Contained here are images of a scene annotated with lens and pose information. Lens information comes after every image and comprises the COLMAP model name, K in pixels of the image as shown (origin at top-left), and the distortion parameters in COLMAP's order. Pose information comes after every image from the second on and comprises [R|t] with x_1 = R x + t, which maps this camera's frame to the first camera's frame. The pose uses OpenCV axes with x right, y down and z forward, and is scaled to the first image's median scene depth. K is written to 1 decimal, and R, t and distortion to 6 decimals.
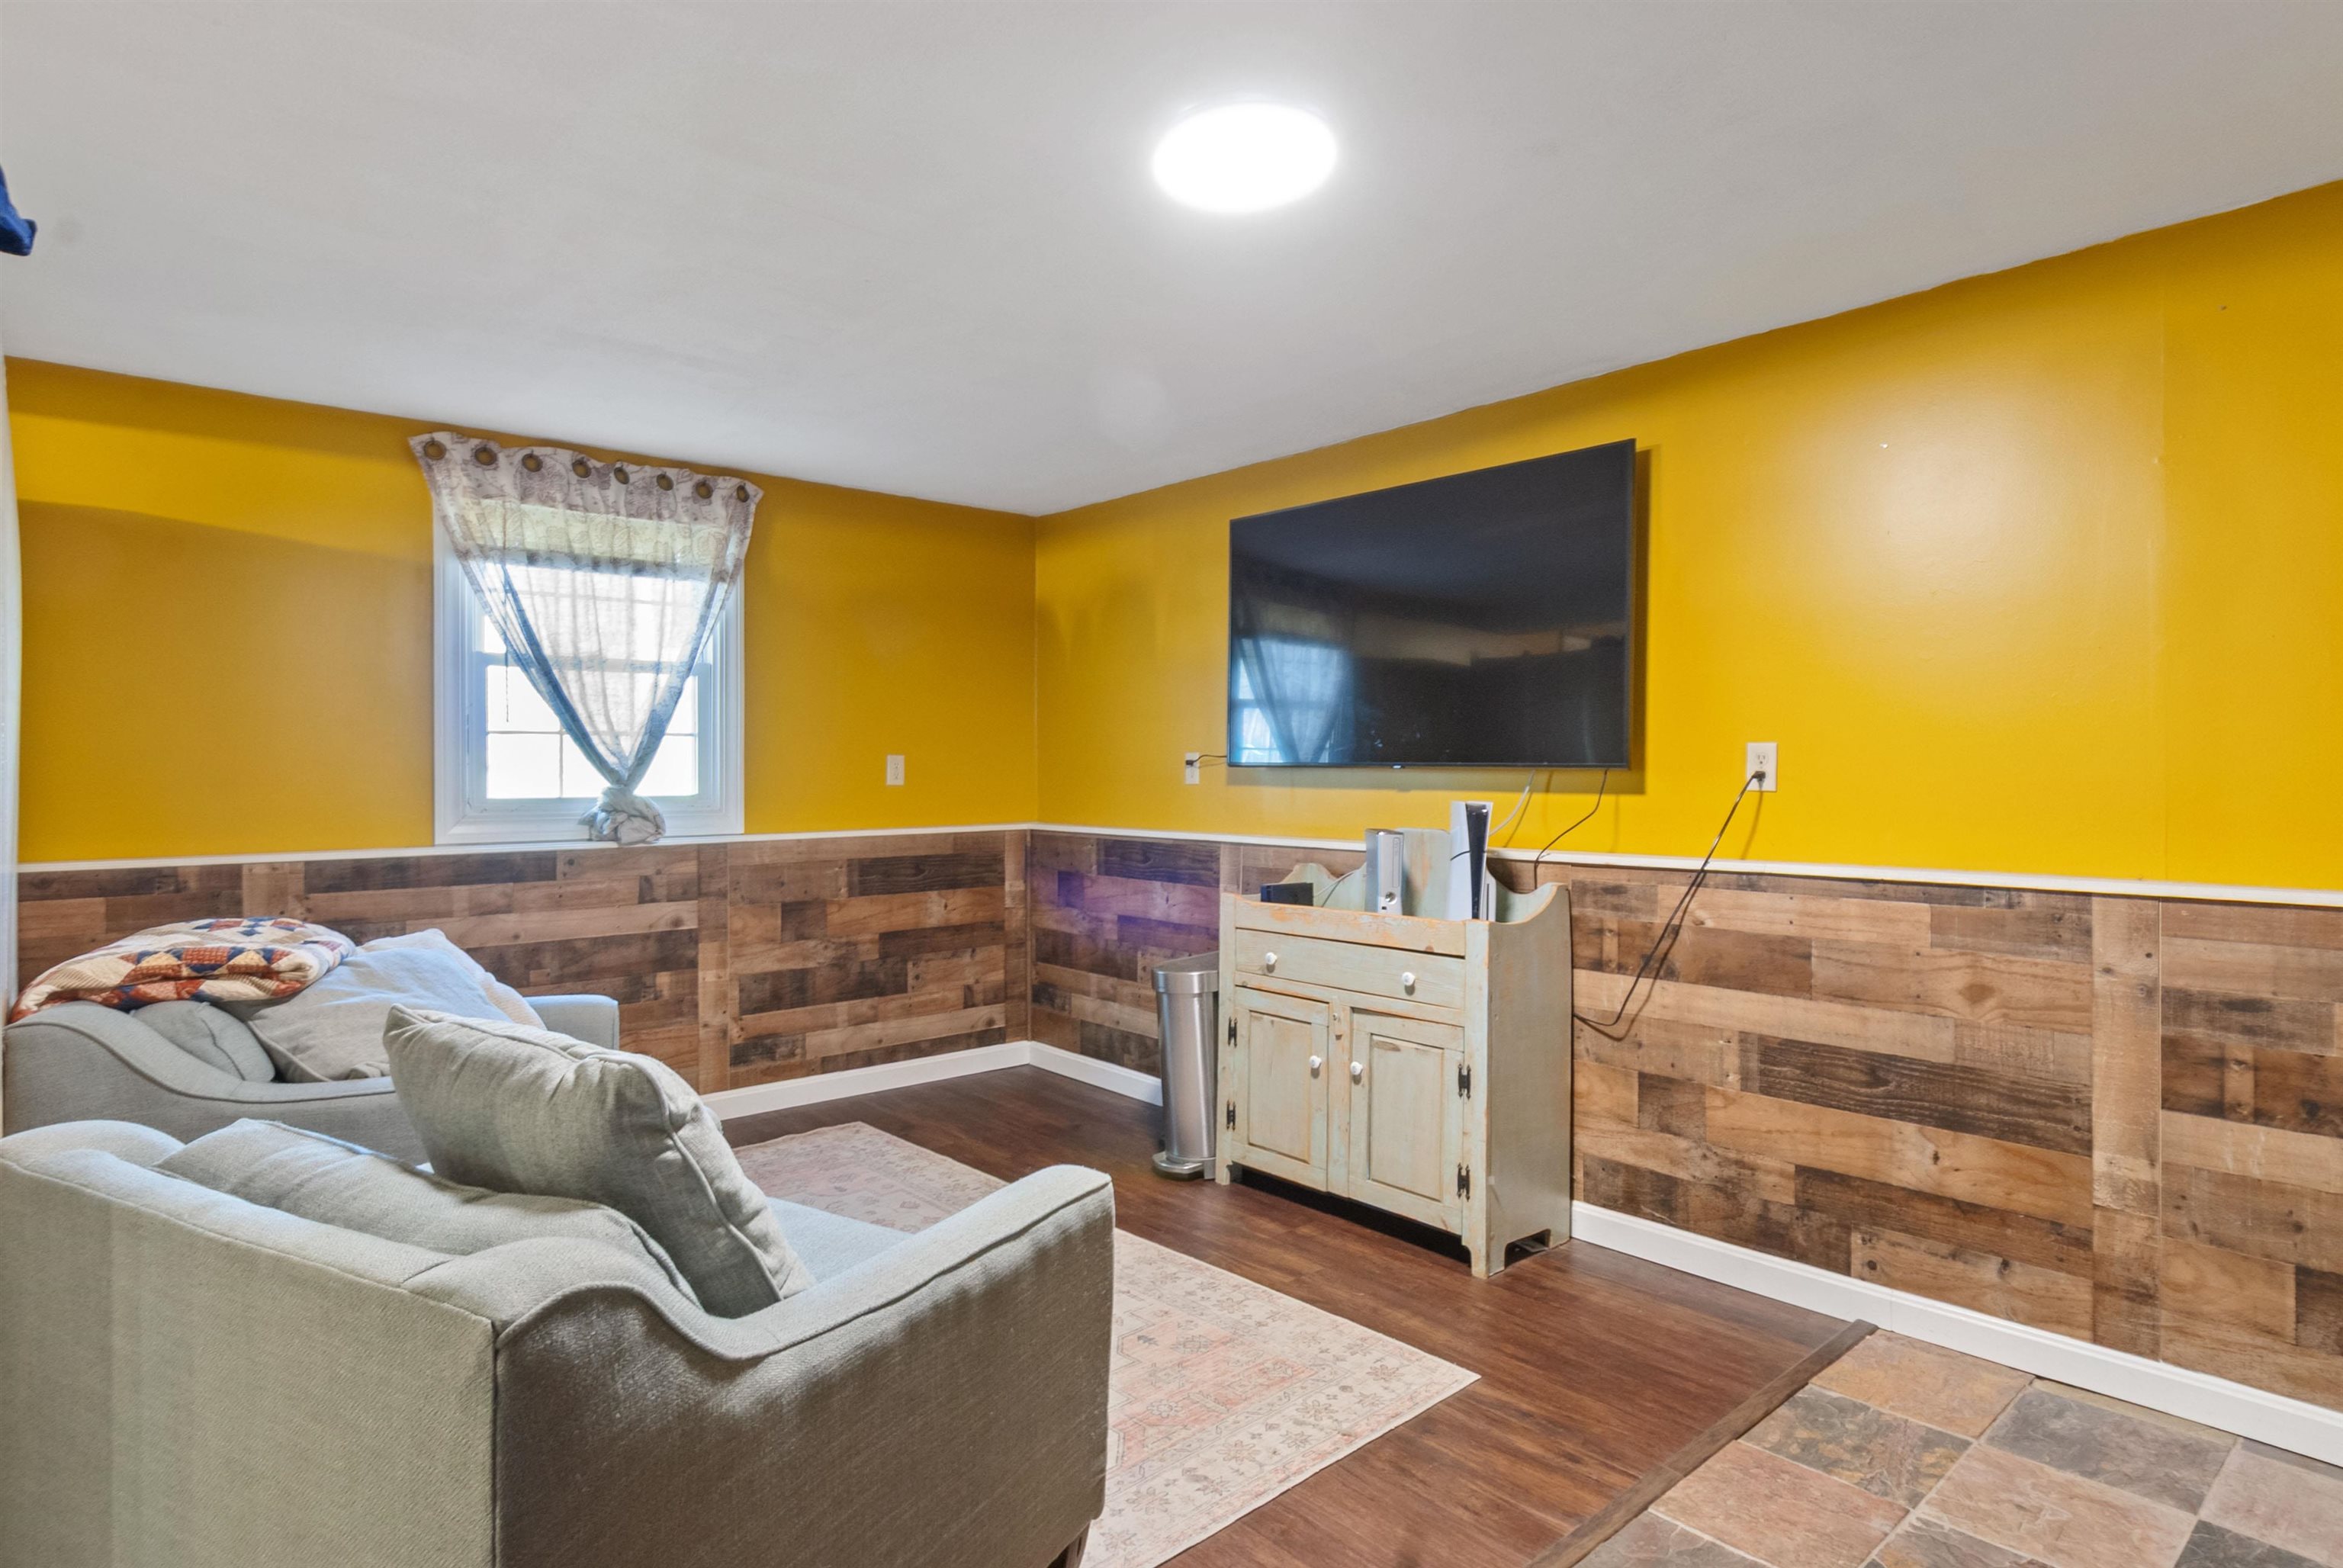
lens RADIAL K [[1264.6, 0, 1168.5], [0, 1264.6, 779.8], [0, 0, 1]] dist [0.003610, -0.001624]
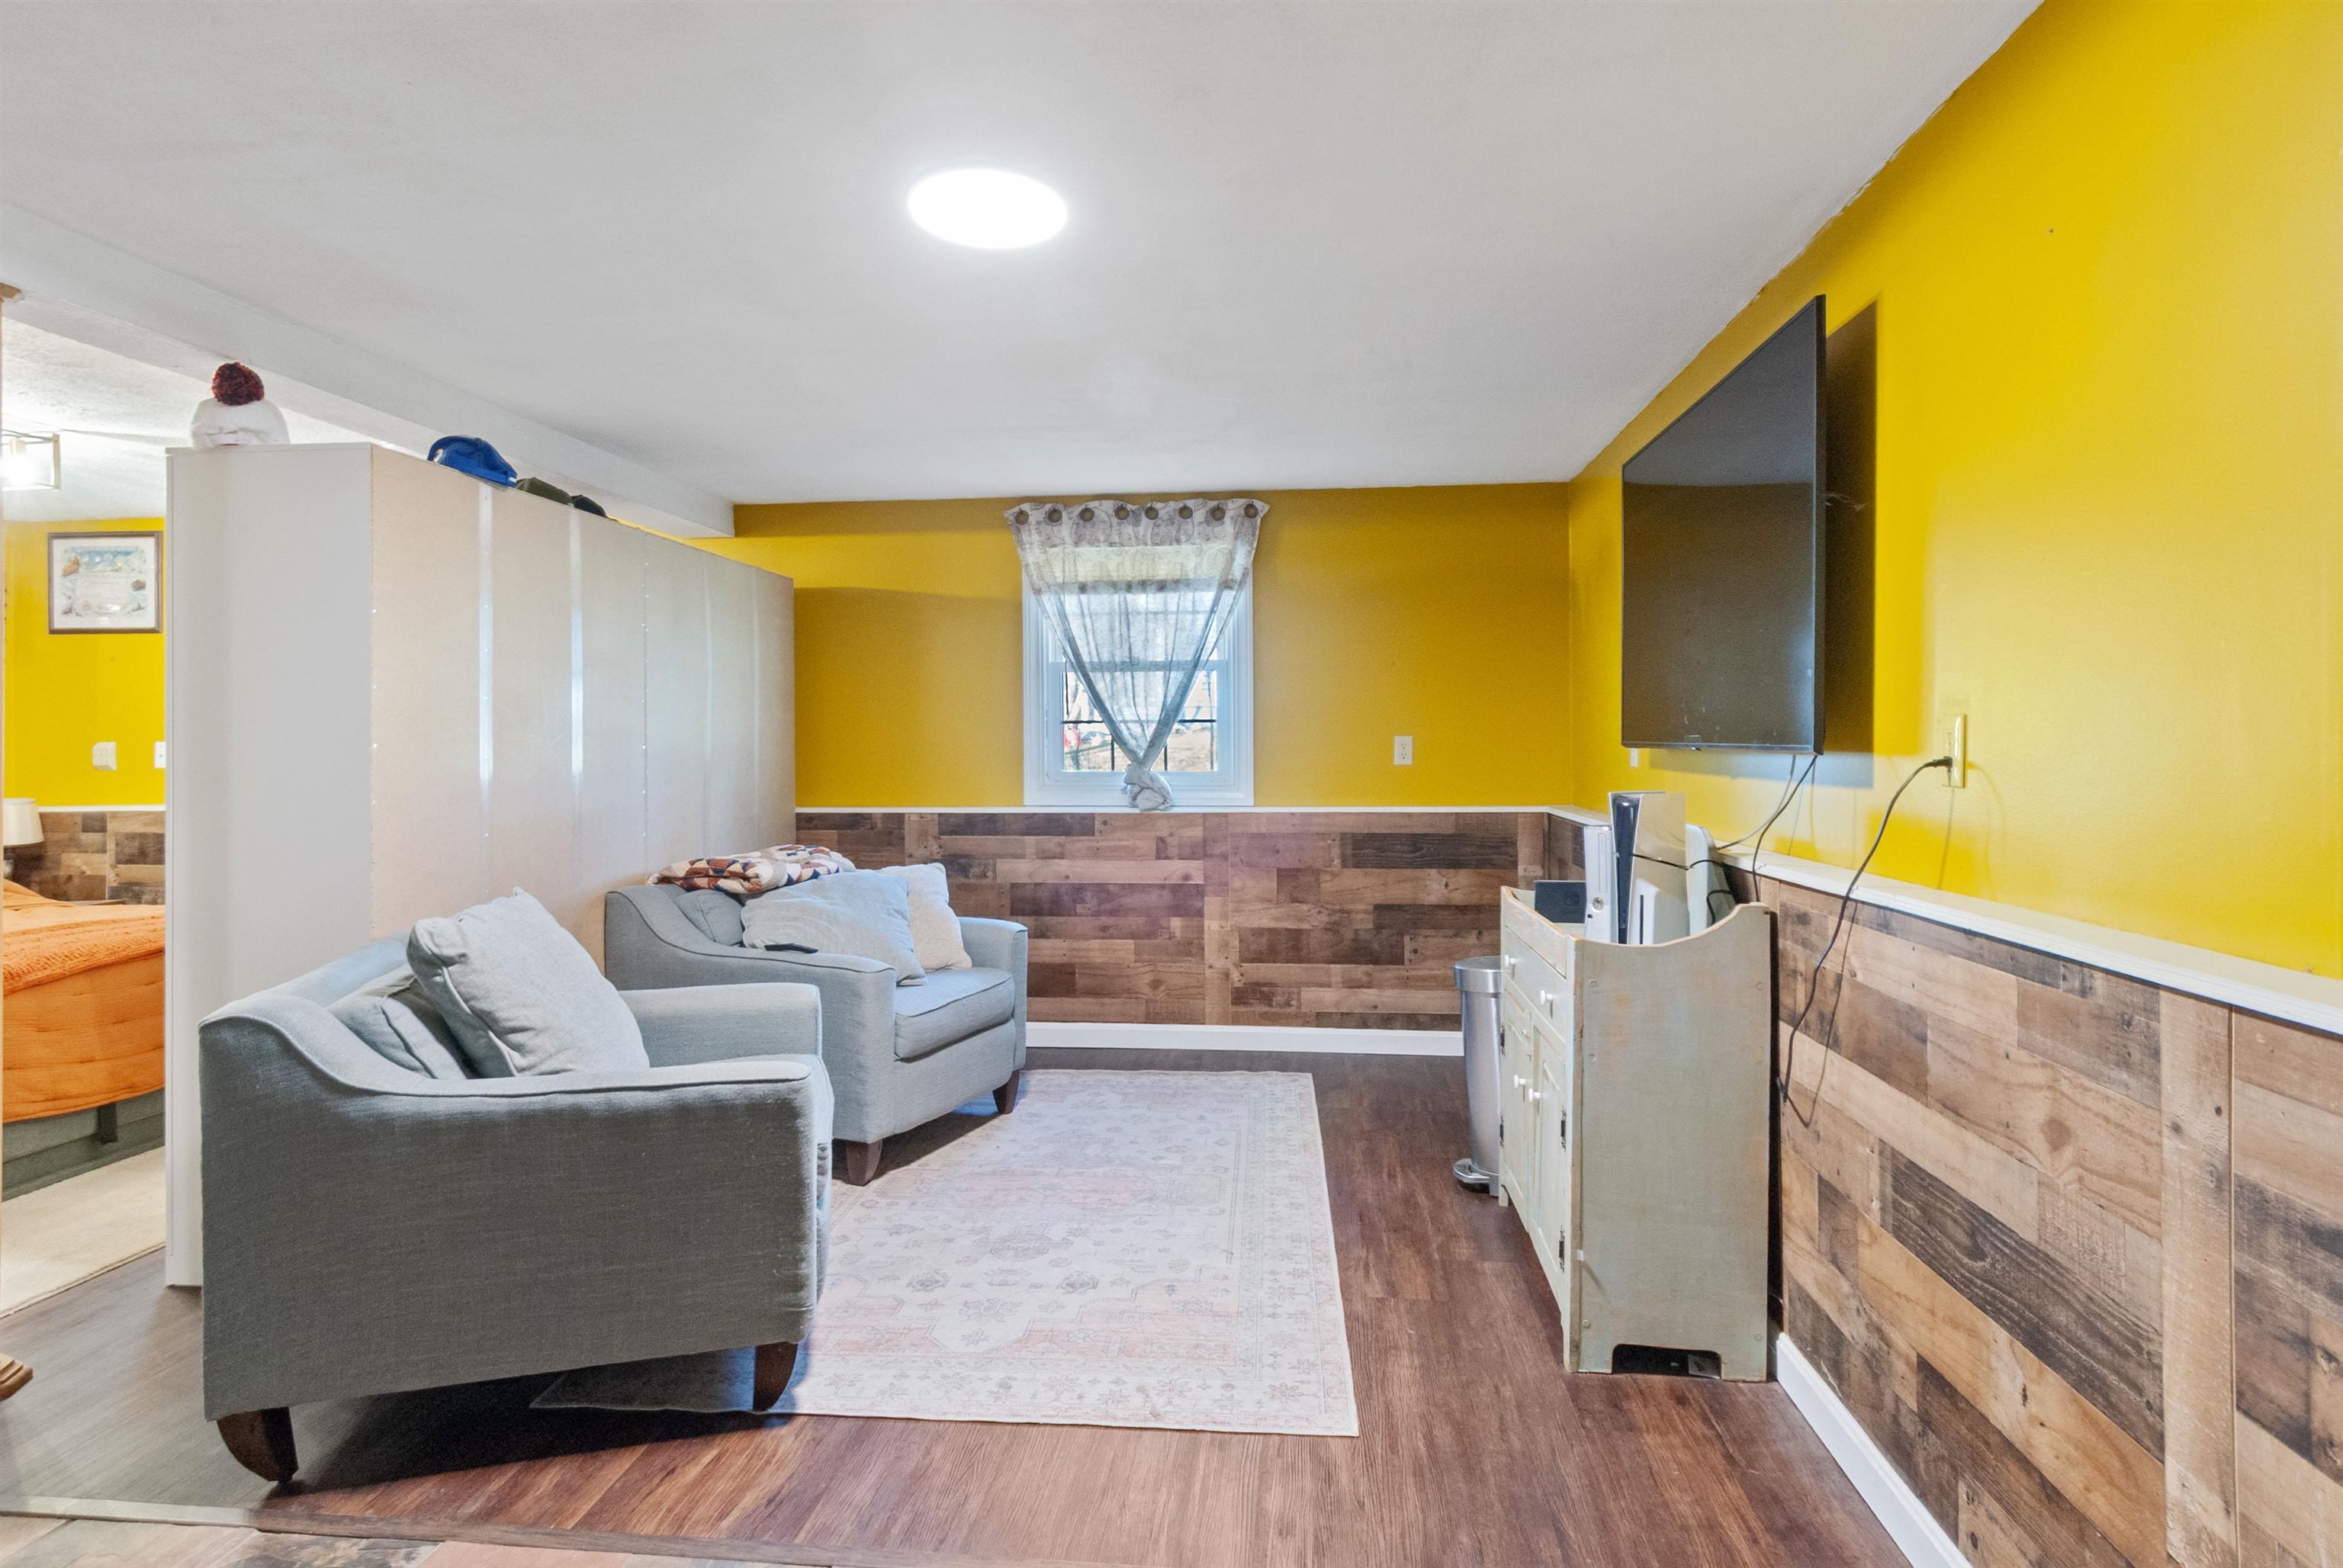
lens RADIAL K [[1264.6, 0, 1175.8], [0, 1264.6, 750.8], [0, 0, 1]] dist [0.003610, -0.001624]
pose [[0.673738, 0.001387, -0.738969, 0.537635], [-0.004444, 0.999988, -0.002175, -0.005240], [0.738957, 0.004749, 0.673736, 0.198893]]
